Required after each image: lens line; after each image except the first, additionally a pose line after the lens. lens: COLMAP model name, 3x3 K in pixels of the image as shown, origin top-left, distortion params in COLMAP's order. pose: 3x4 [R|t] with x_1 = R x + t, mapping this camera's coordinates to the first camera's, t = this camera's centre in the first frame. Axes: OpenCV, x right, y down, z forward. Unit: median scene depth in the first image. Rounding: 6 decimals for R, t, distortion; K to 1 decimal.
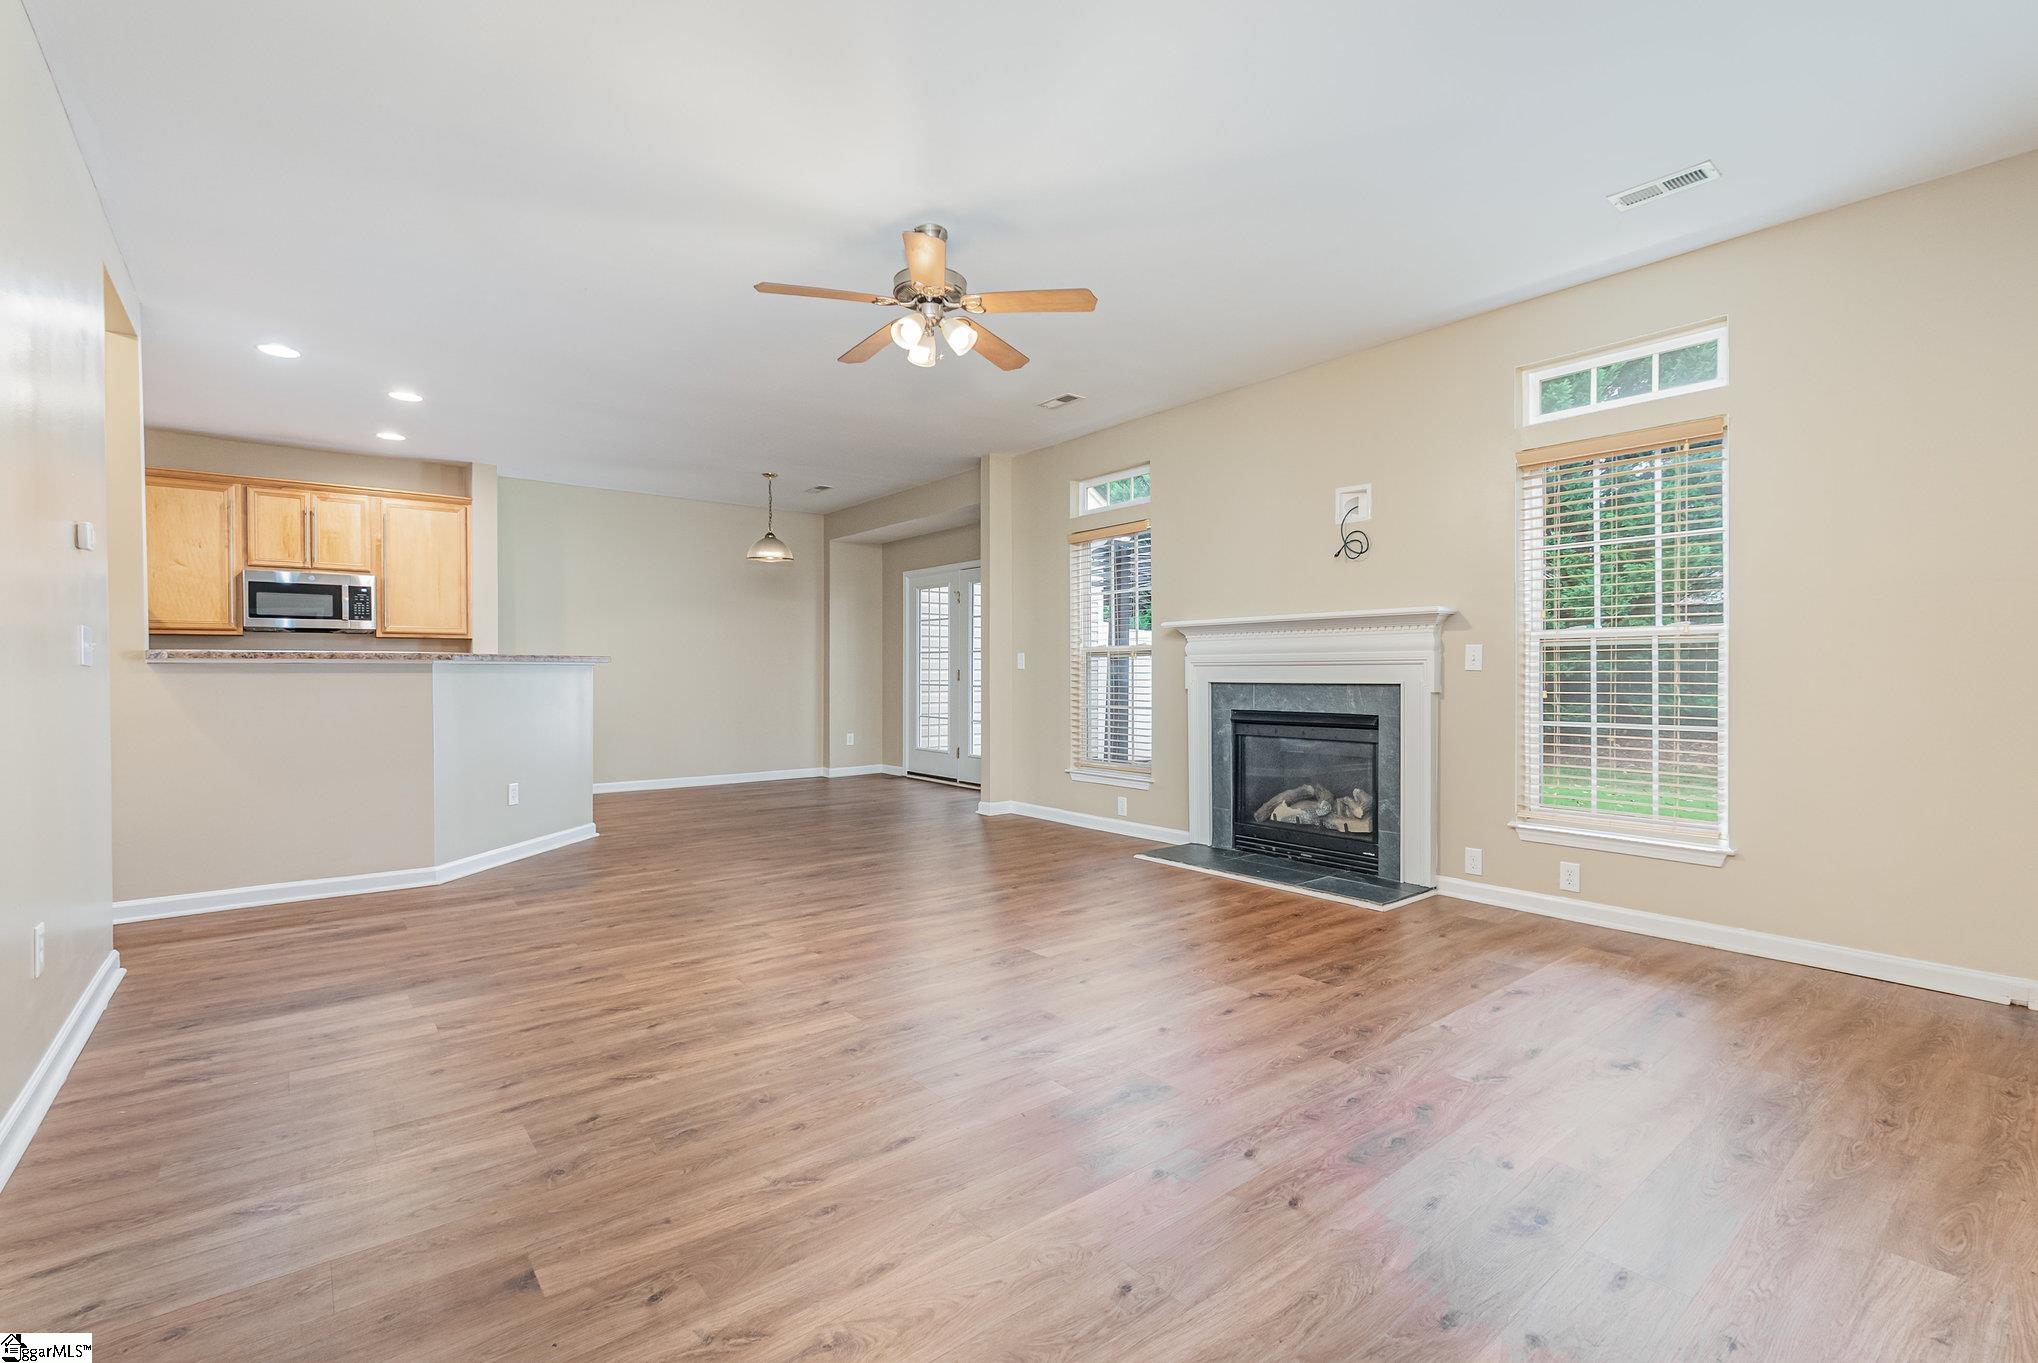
lens RADIAL K [[911.3, 0, 1042.6], [0, 911.3, 676.0], [0, 0, 1]] dist [-0.007422, 0.000332]
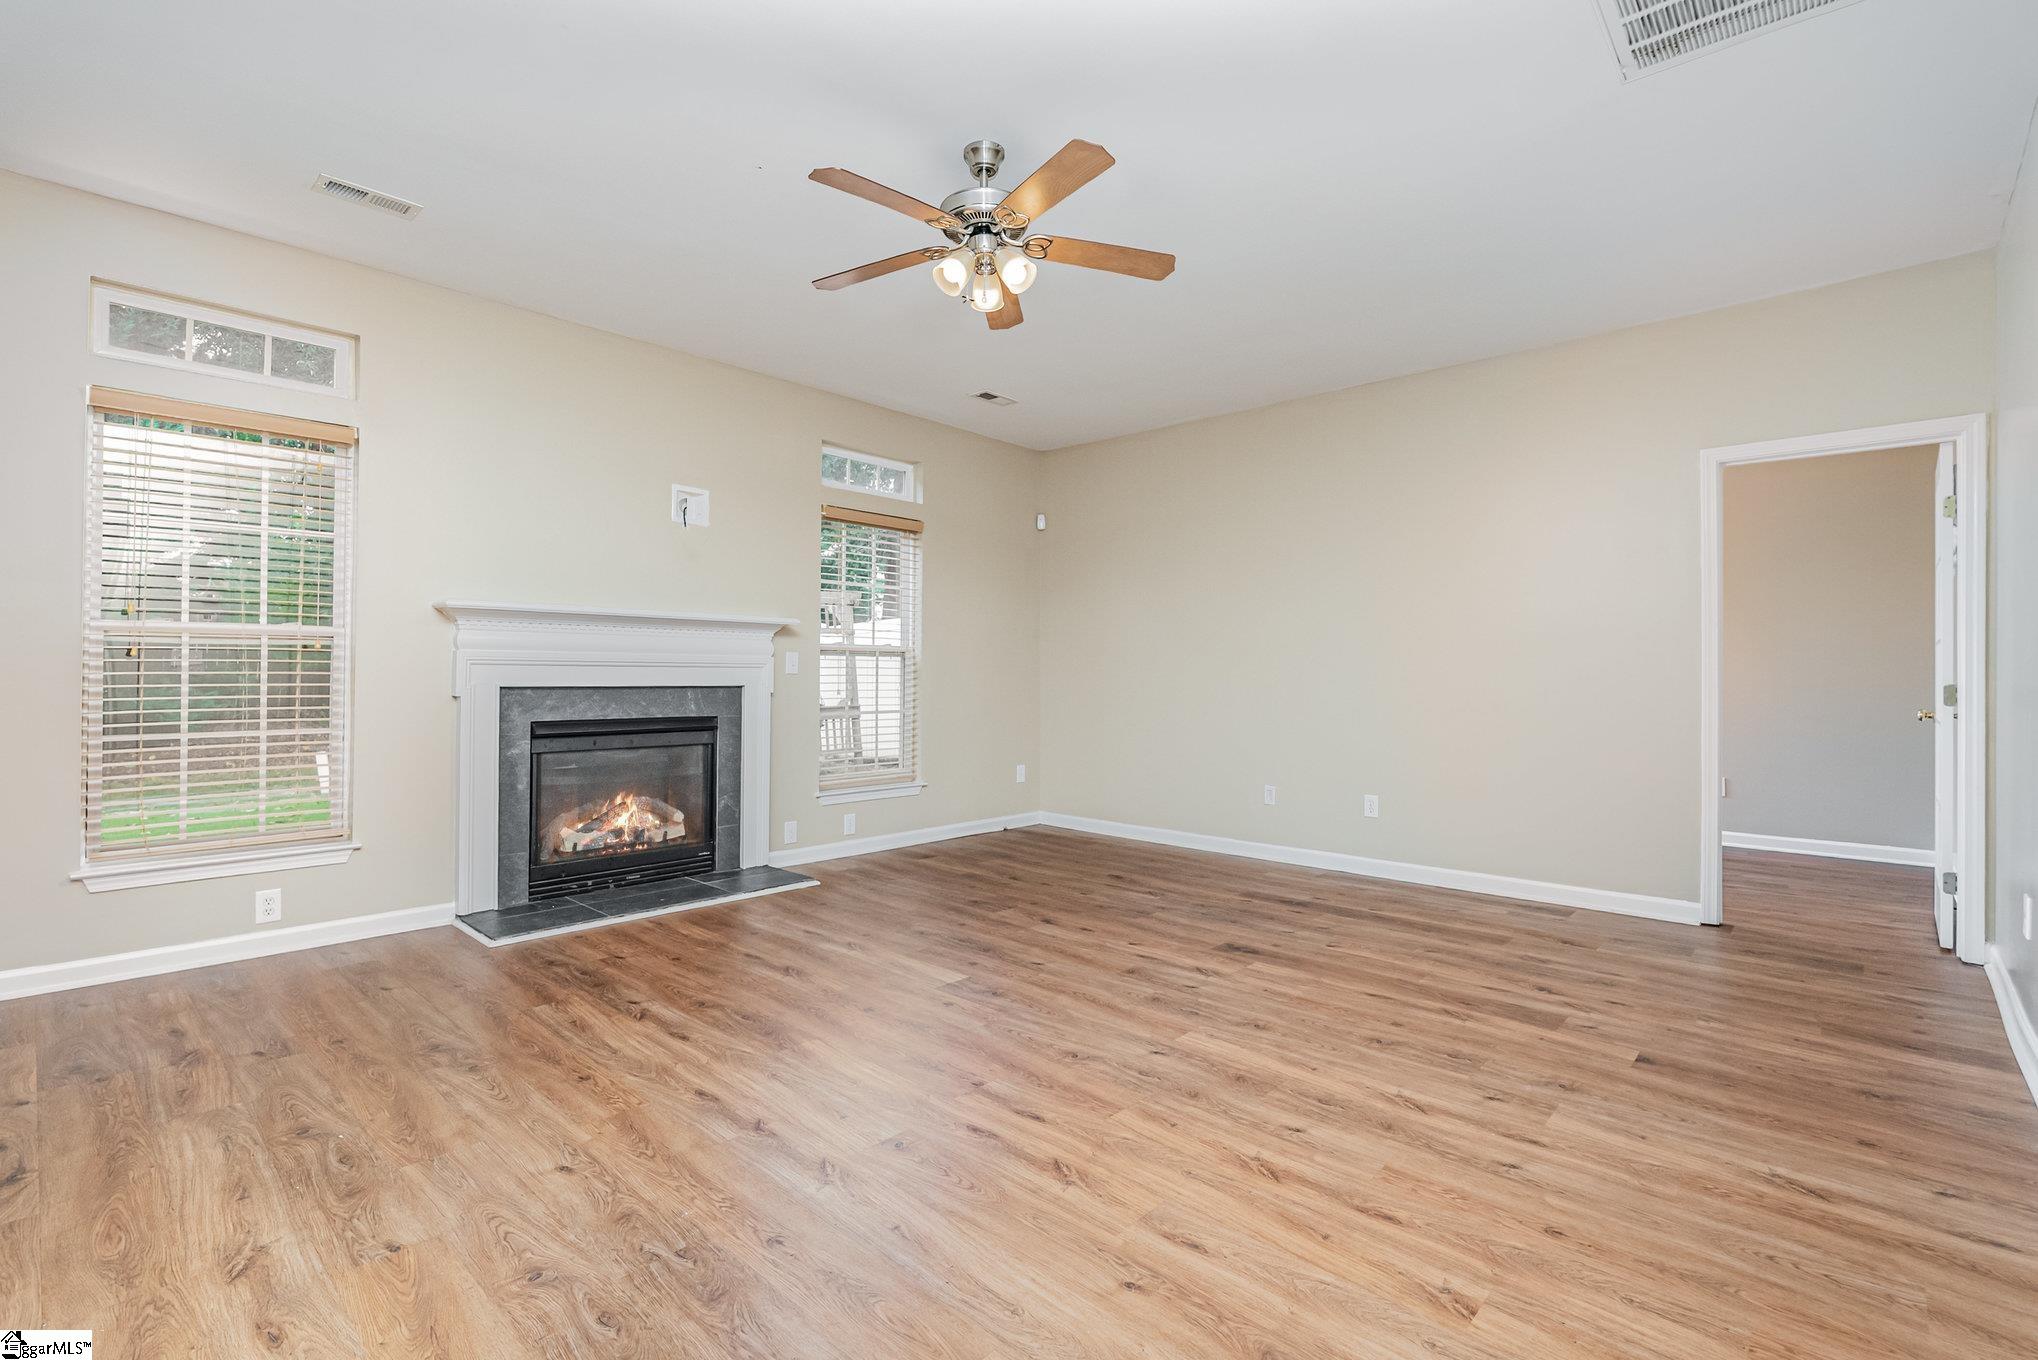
lens RADIAL K [[911.3, 0, 1009.2], [0, 911.3, 661.0], [0, 0, 1]] dist [-0.007422, 0.000332]
pose [[-0.124438, 0.018398, 0.992057, -0.746244], [-0.003759, 0.999812, -0.019014, -0.001733], [-0.992220, -0.006095, -0.124345, 0.849146]]
